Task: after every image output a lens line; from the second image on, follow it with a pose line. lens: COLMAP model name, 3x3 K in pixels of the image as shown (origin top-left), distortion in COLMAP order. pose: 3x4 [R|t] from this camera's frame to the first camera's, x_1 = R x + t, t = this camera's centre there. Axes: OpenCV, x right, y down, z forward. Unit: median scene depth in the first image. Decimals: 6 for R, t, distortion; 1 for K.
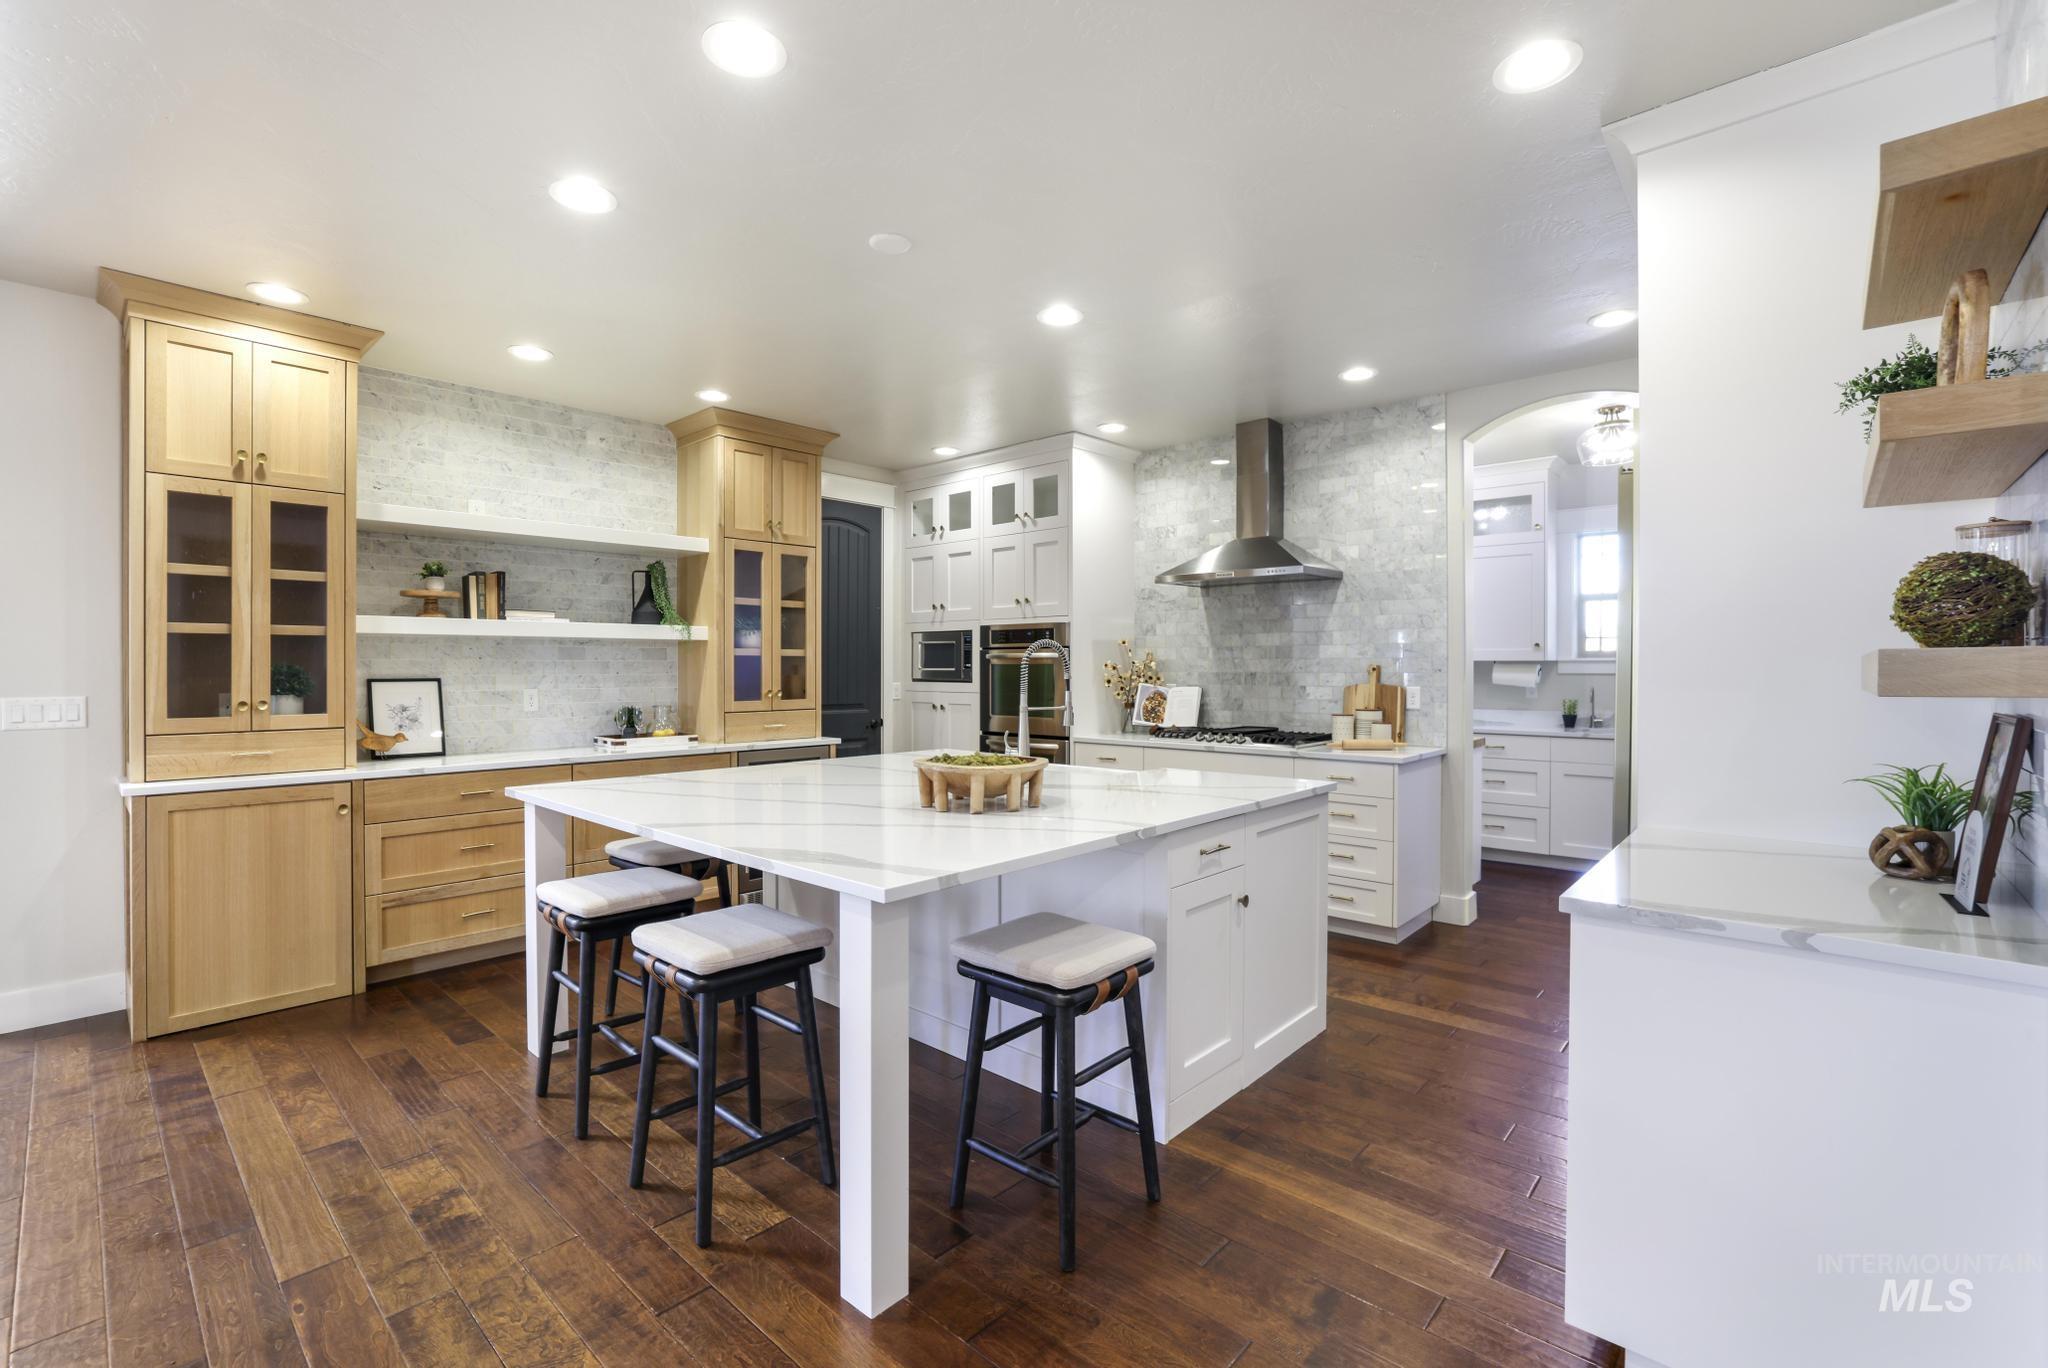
lens RADIAL K [[898.2, 0, 1022.5], [0, 898.2, 671.1], [0, 0, 1]] dist [-0.025312, 0.004775]
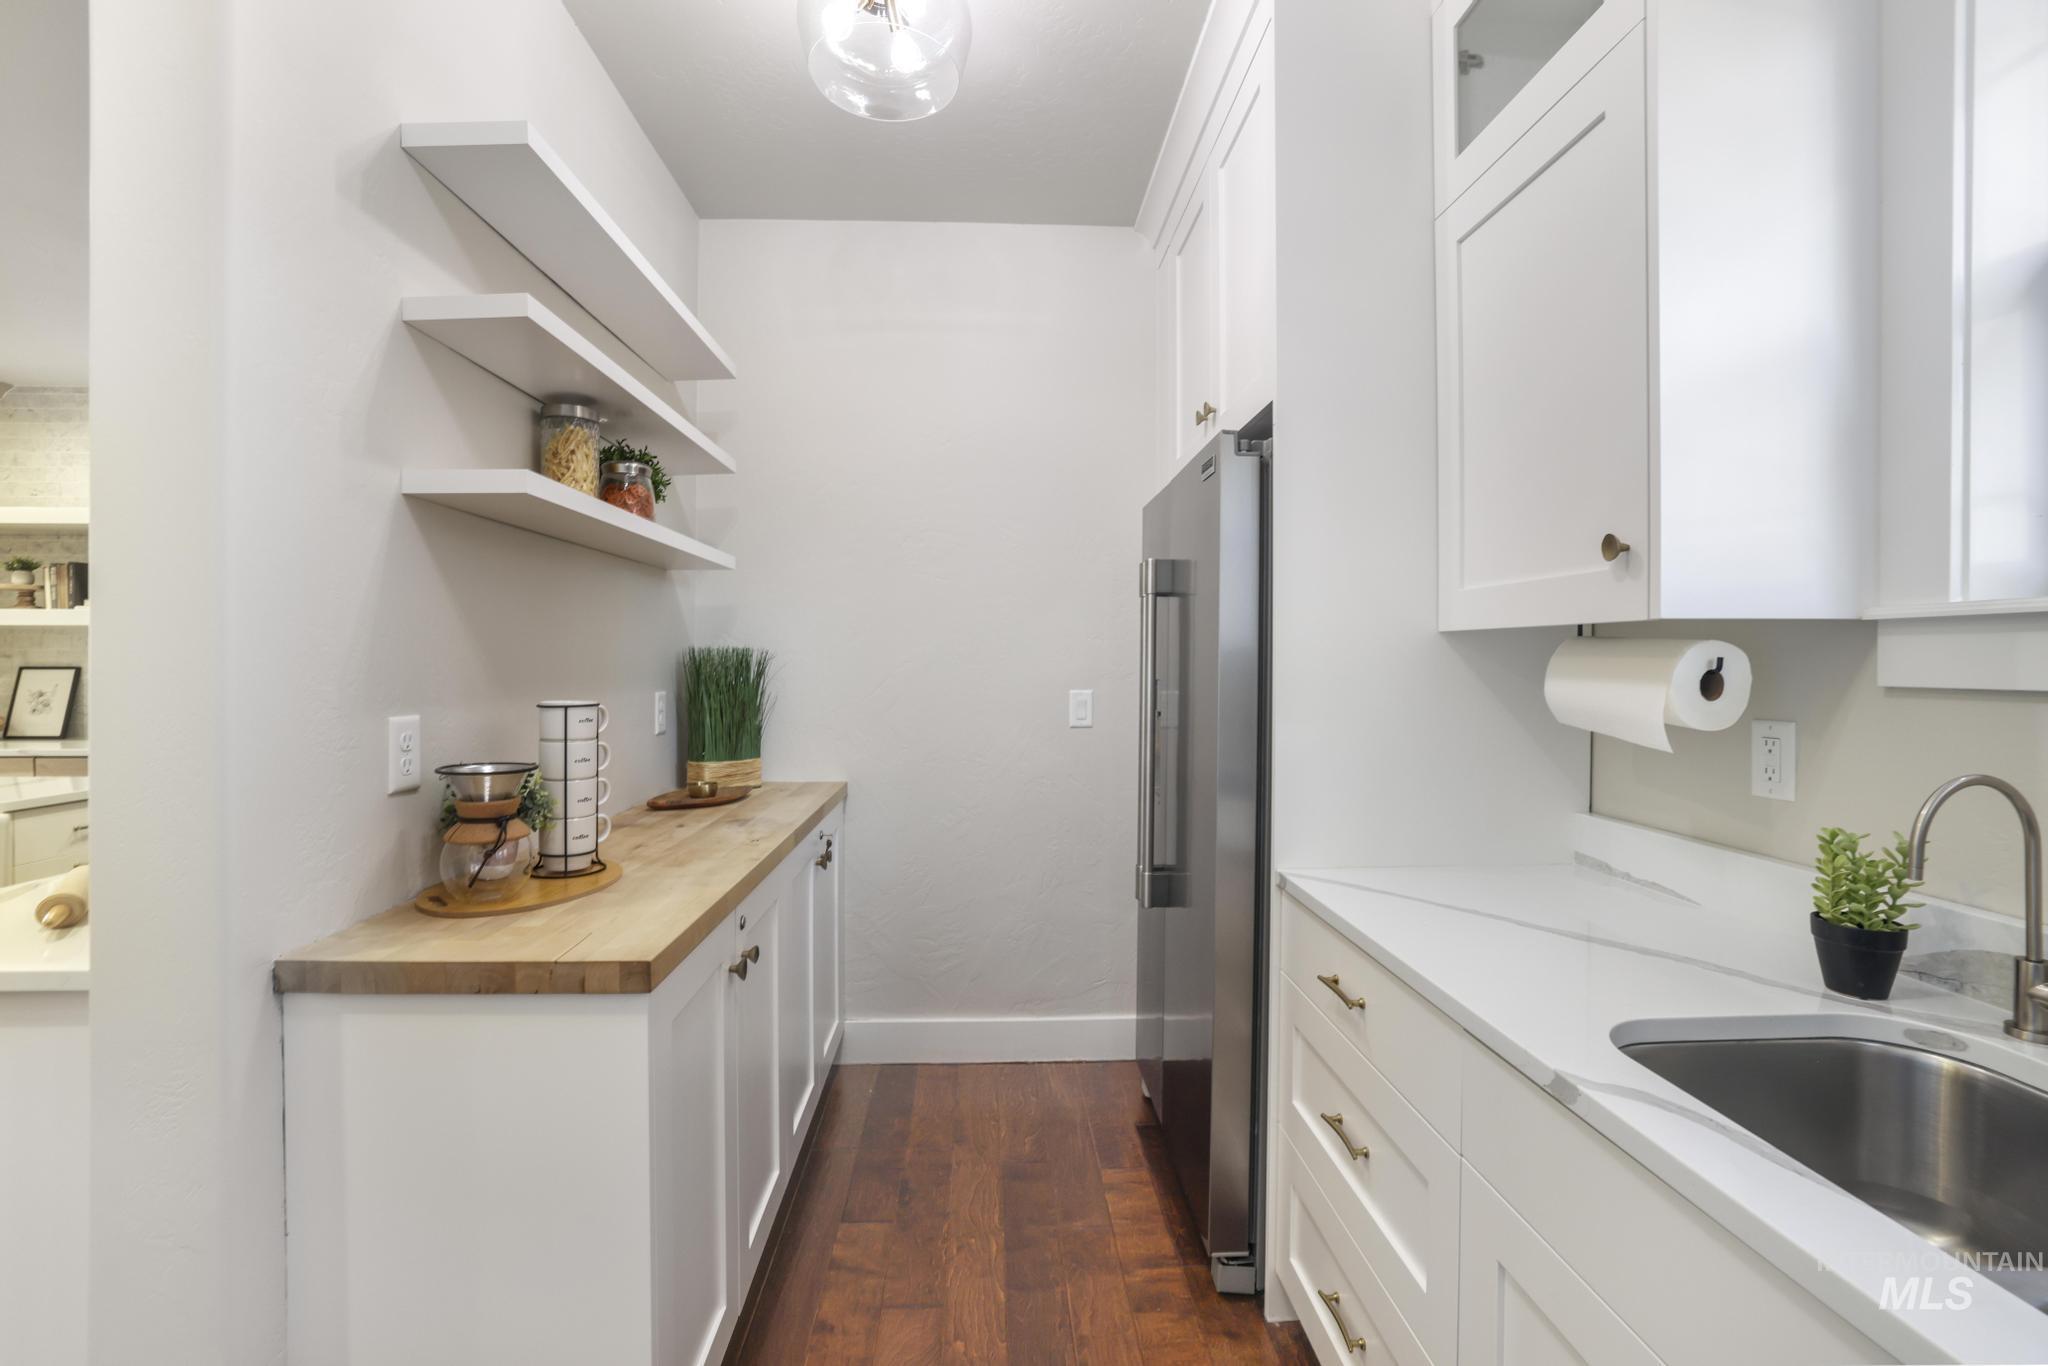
lens RADIAL K [[898.2, 0, 1019.2], [0, 898.2, 673.8], [0, 0, 1]] dist [-0.025312, 0.004775]
pose [[0.695886, 0.011973, -0.718052, 0.739941], [-0.005829, 0.999922, 0.011024, -0.001340], [0.718129, -0.003486, 0.695902, 0.902164]]
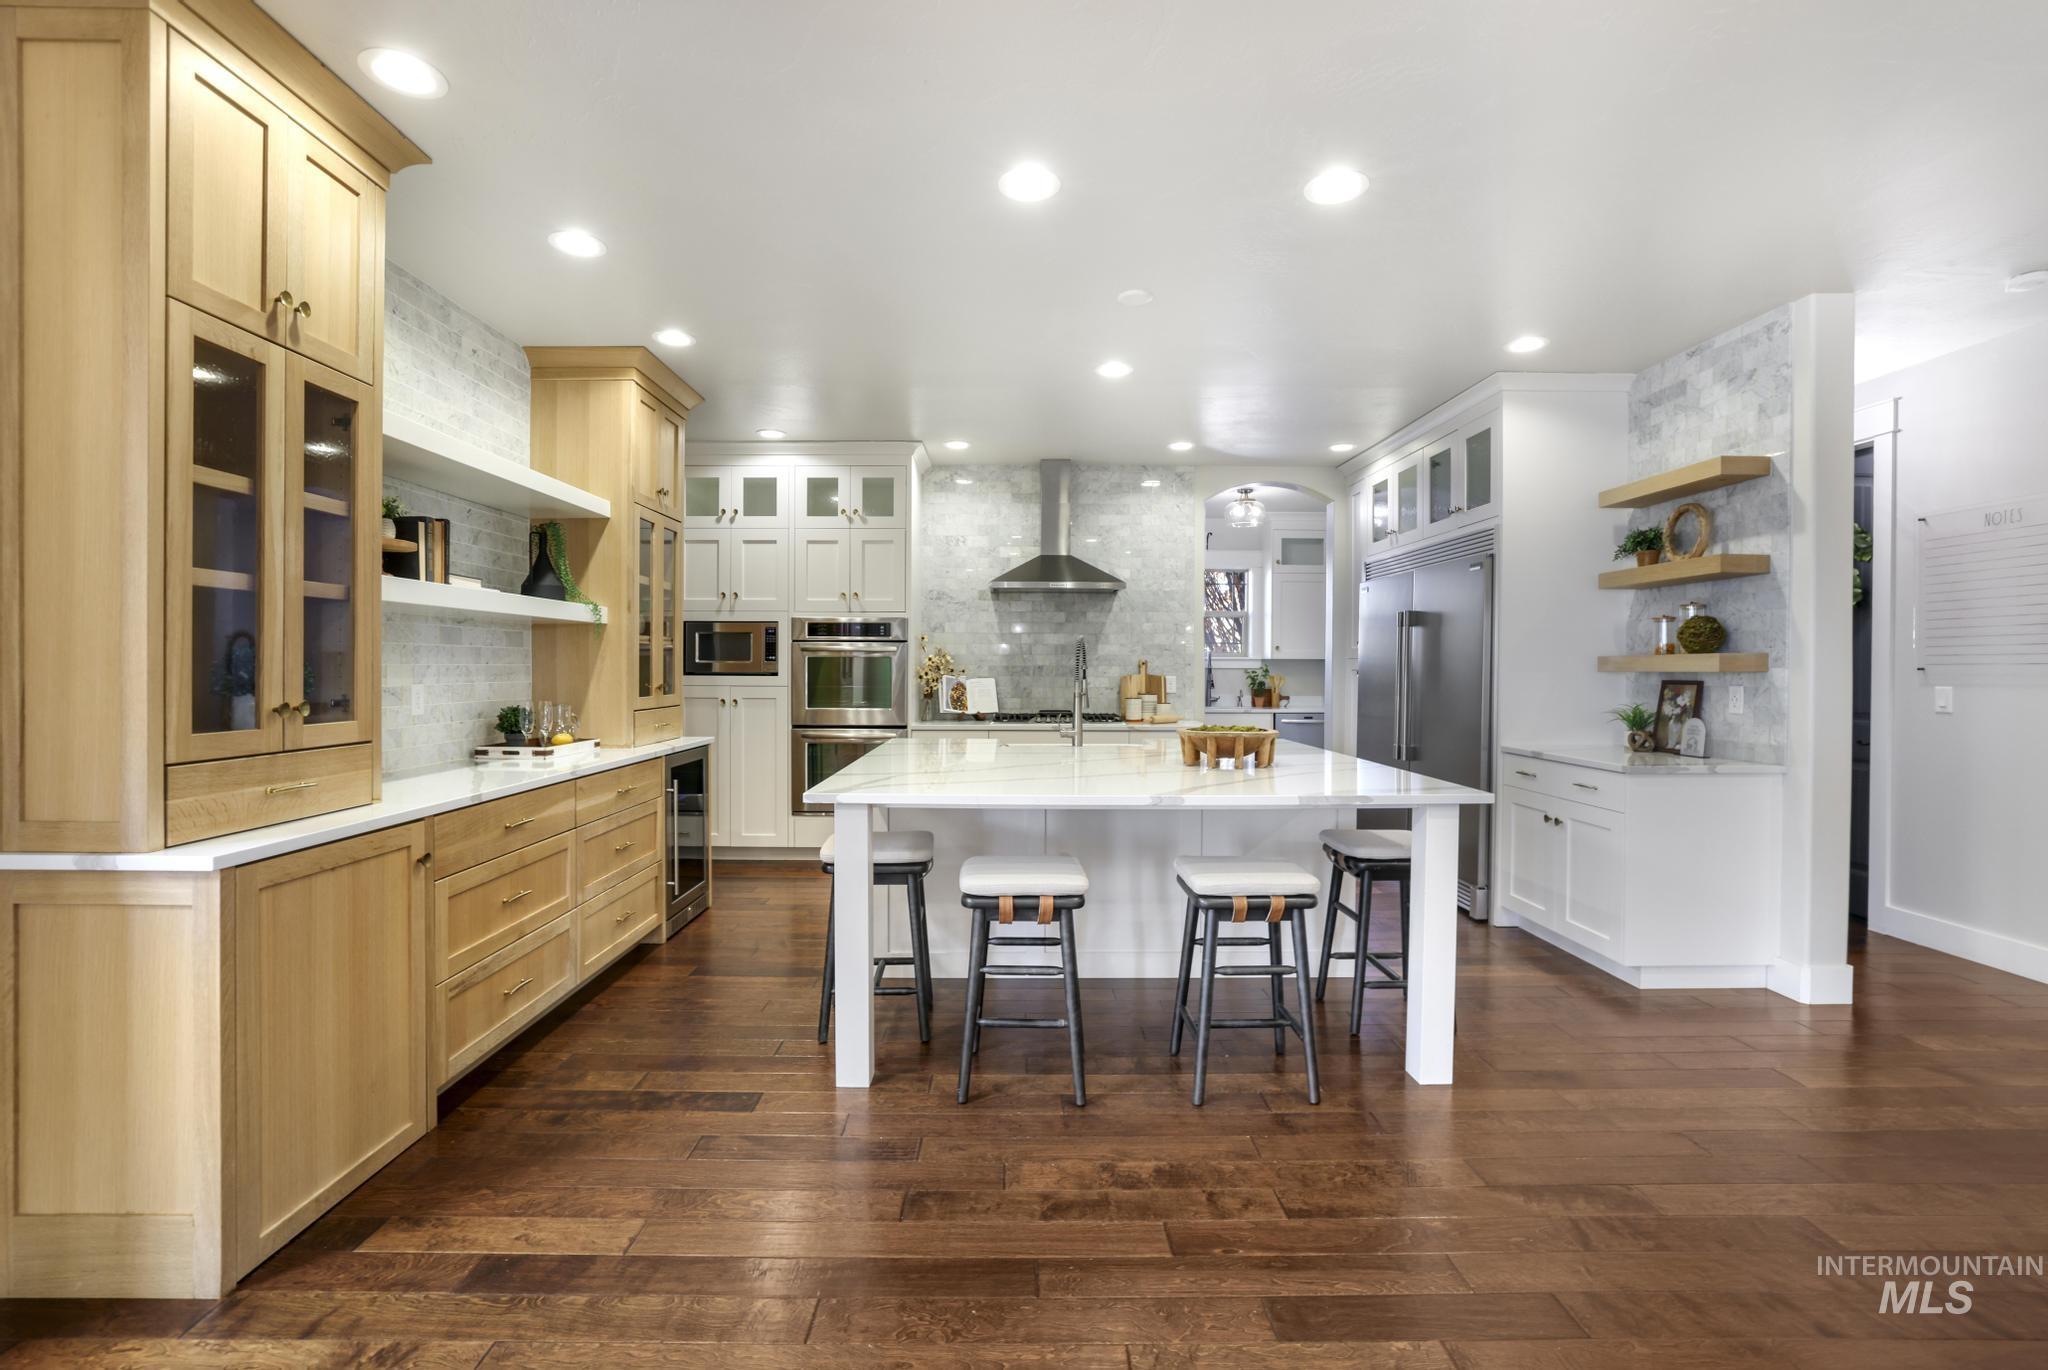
lens RADIAL K [[898.2, 0, 1015.3], [0, 898.2, 674.5], [0, 0, 1]] dist [-0.025312, 0.004775]
pose [[0.736966, -0.003328, 0.675922, -0.648452], [0.000131, 0.999989, 0.004781, 0.008309], [-0.675930, -0.003434, 0.736958, 0.144732]]
